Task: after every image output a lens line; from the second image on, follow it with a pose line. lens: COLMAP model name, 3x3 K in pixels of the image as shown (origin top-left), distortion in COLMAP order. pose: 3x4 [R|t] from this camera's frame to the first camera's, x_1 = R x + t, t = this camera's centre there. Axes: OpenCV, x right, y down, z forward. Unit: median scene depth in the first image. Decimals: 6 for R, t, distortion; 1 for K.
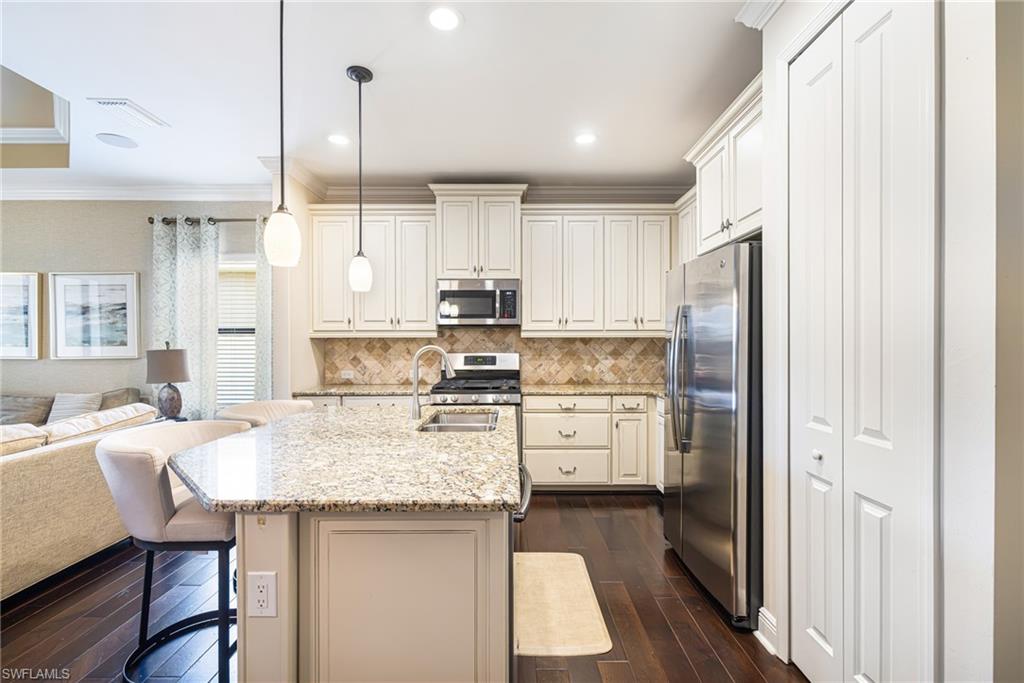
lens RADIAL K [[447.1, 0, 503.3], [0, 447.1, 341.0], [0, 0, 1]] dist [-0.004531, 0.001368]
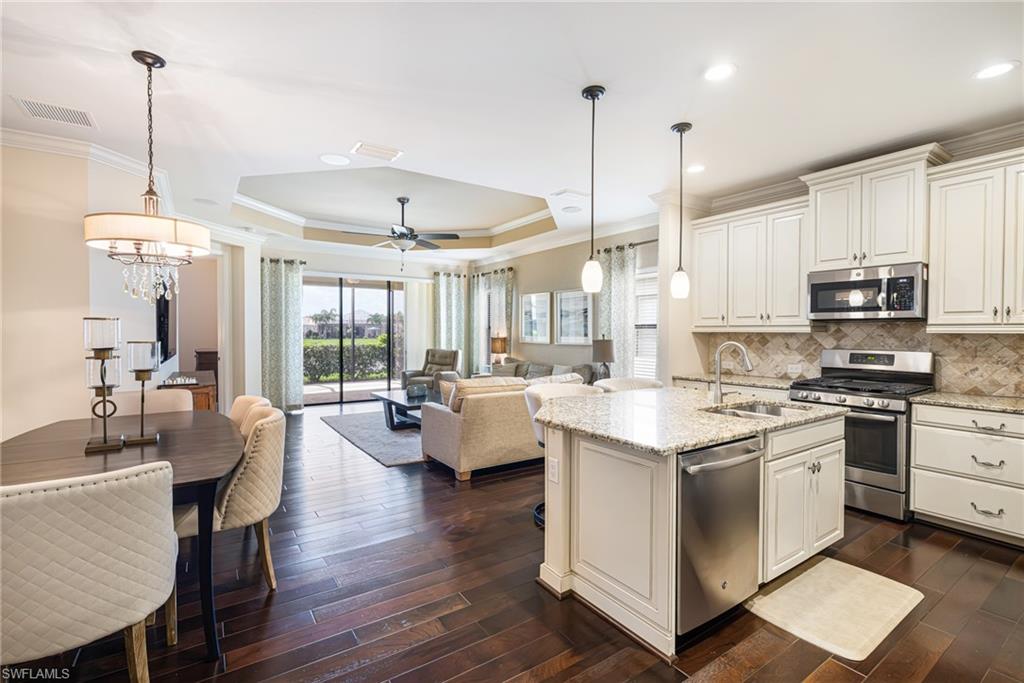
lens RADIAL K [[447.1, 0, 529.0], [0, 447.1, 337.8], [0, 0, 1]] dist [-0.004531, 0.001368]
pose [[0.593483, 0.015784, -0.804692, 0.264840], [-0.004844, 0.999860, 0.016040, -0.008864], [0.804832, -0.005622, 0.593476, -0.062213]]
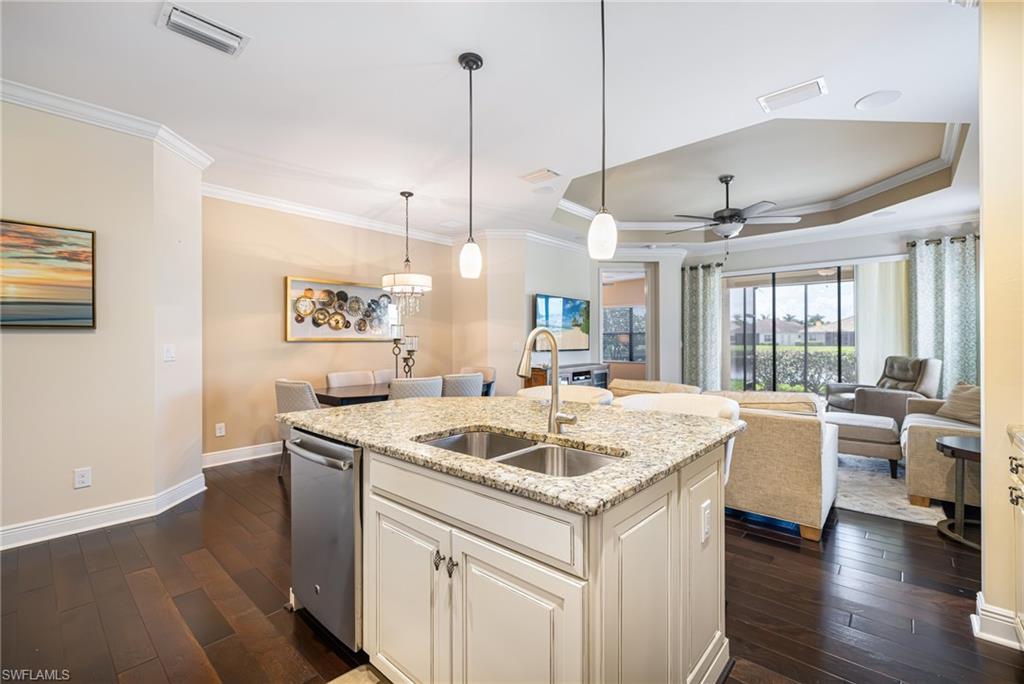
lens RADIAL K [[447.1, 0, 512.2], [0, 447.1, 338.1], [0, 0, 1]] dist [-0.004531, 0.001368]
pose [[-0.661011, 0.002845, -0.750371, 0.185454], [0.005092, 0.999987, -0.000695, 0.016500], [0.750359, -0.004281, -0.661017, 0.884950]]
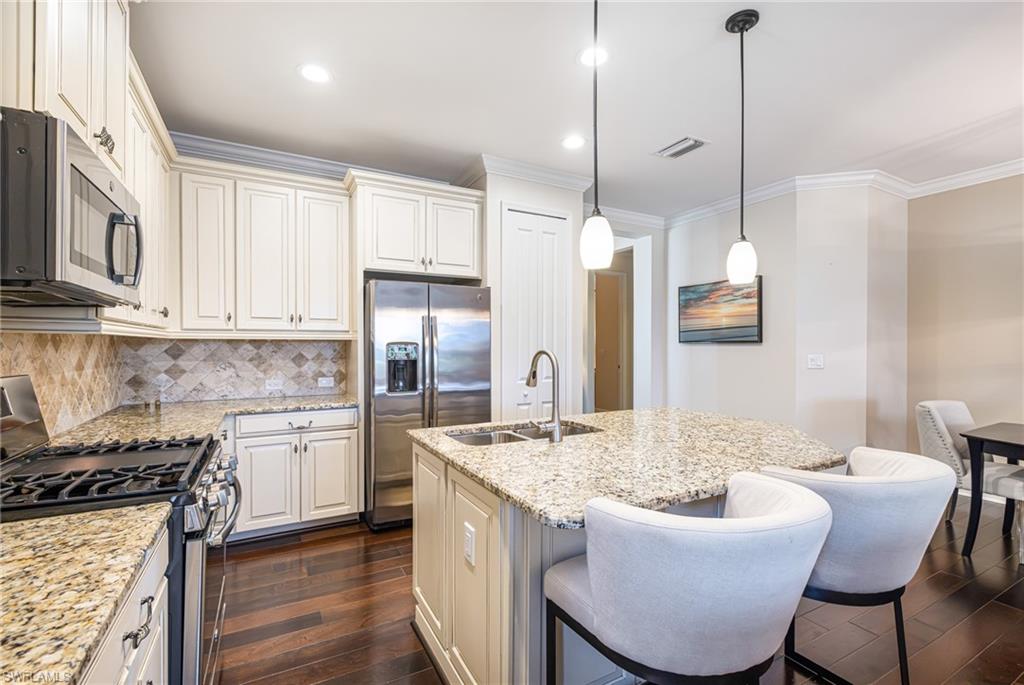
lens RADIAL K [[447.1, 0, 509.9], [0, 447.1, 341.7], [0, 0, 1]] dist [-0.004531, 0.001368]
pose [[-0.475147, 0.009764, 0.879852, -0.582909], [0.002959, 0.999951, -0.009499, 0.002626], [-0.879901, -0.001909, -0.475152, 0.912024]]
